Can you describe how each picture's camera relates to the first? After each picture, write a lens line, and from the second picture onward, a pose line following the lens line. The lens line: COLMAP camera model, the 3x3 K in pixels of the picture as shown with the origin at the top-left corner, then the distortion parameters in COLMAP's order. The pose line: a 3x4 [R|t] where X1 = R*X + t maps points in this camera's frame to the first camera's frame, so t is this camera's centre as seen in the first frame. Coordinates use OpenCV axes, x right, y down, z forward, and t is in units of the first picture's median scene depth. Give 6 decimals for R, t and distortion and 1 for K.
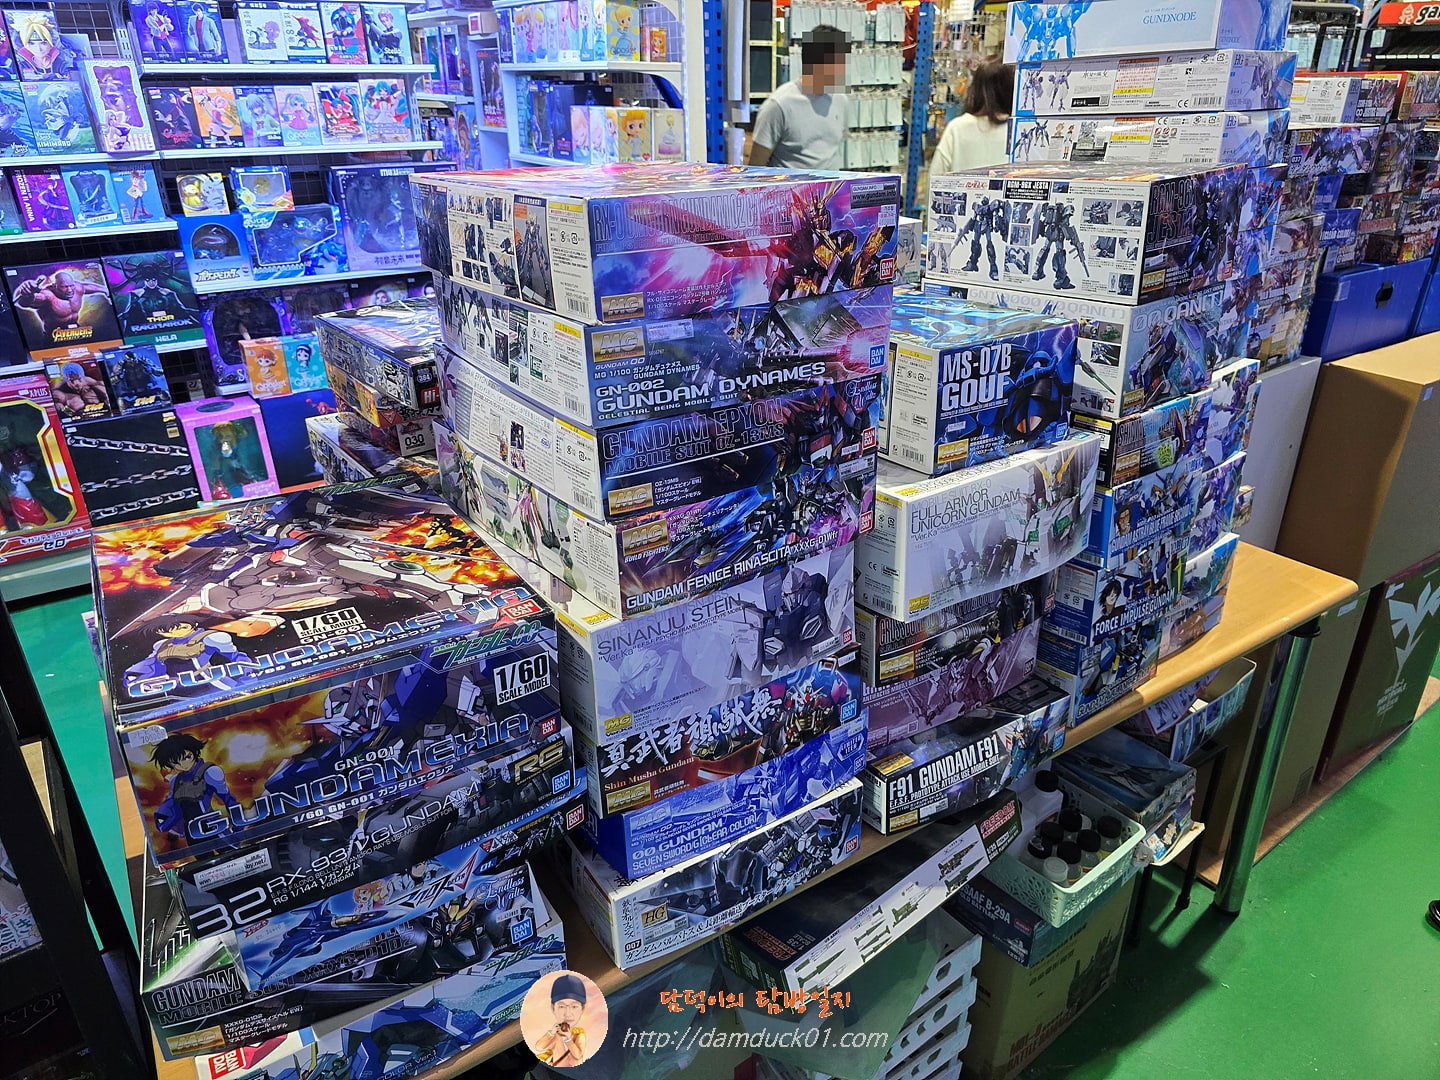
lens RADIAL K [[970.7, 0, 718.5], [0, 970.7, 522.9], [0, 0, 1]] dist [0.065815, -0.066095]
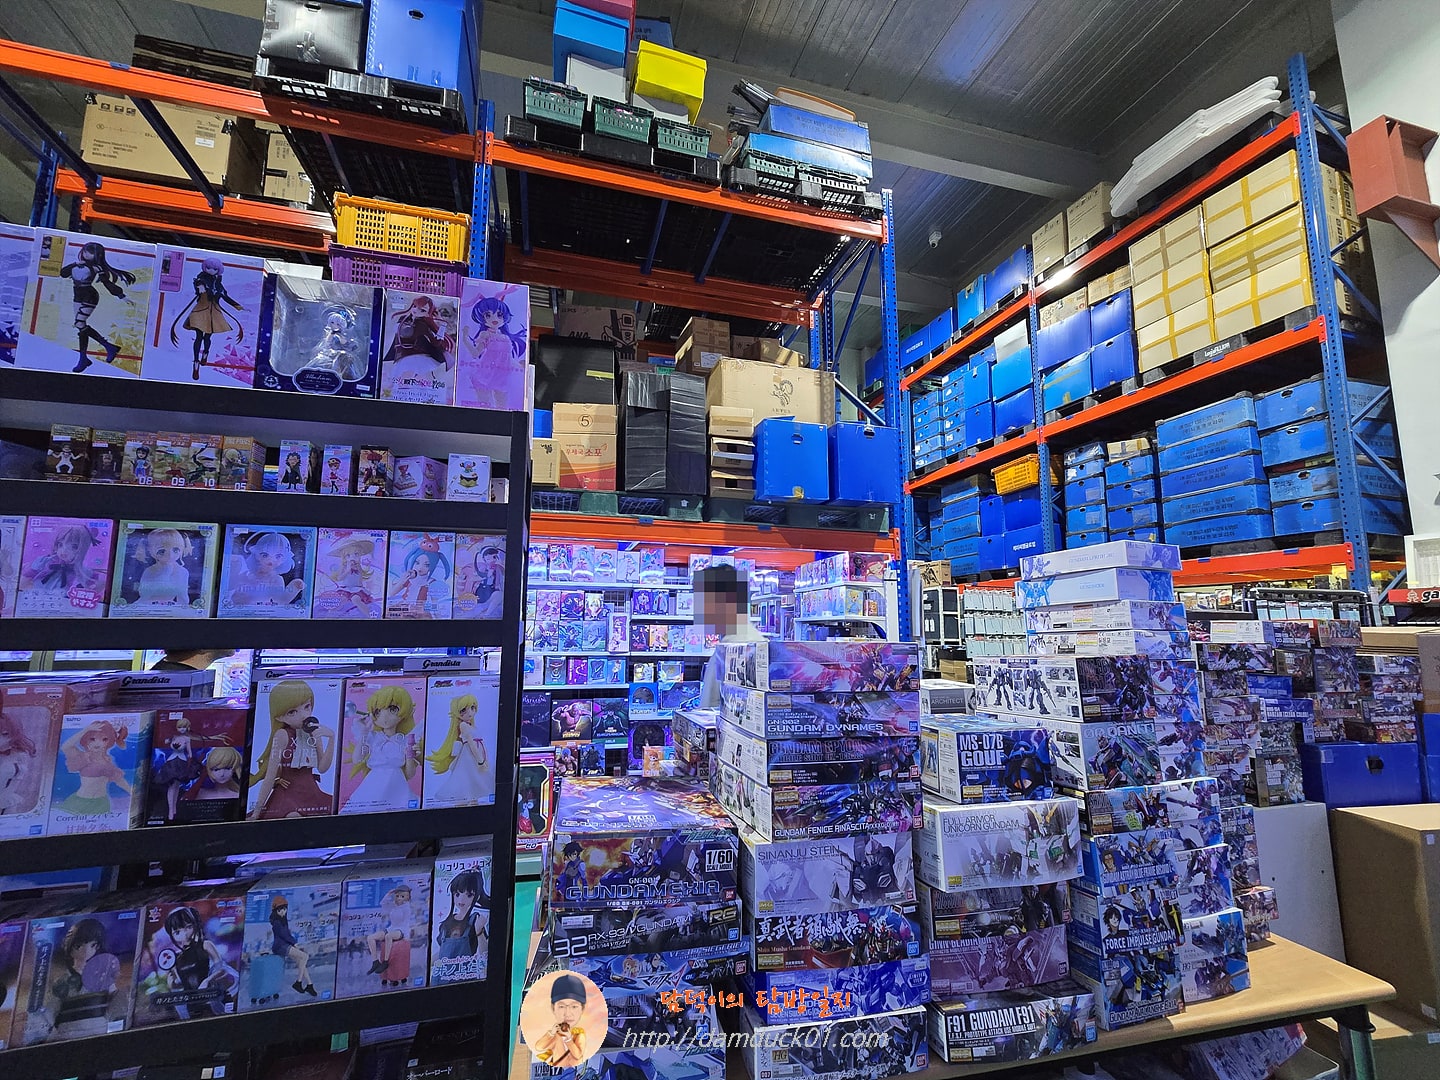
lens RADIAL K [[587.9, 0, 720.0], [0, 587.9, 540.0], [0, 0, 1]] dist [-0.001902, -0.000311]
pose [[0.941543, -0.033808, -0.335193, 0.173565], [-0.154985, 0.839948, -0.520065, 0.170474], [0.299126, 0.541614, 0.785607, -0.249862]]
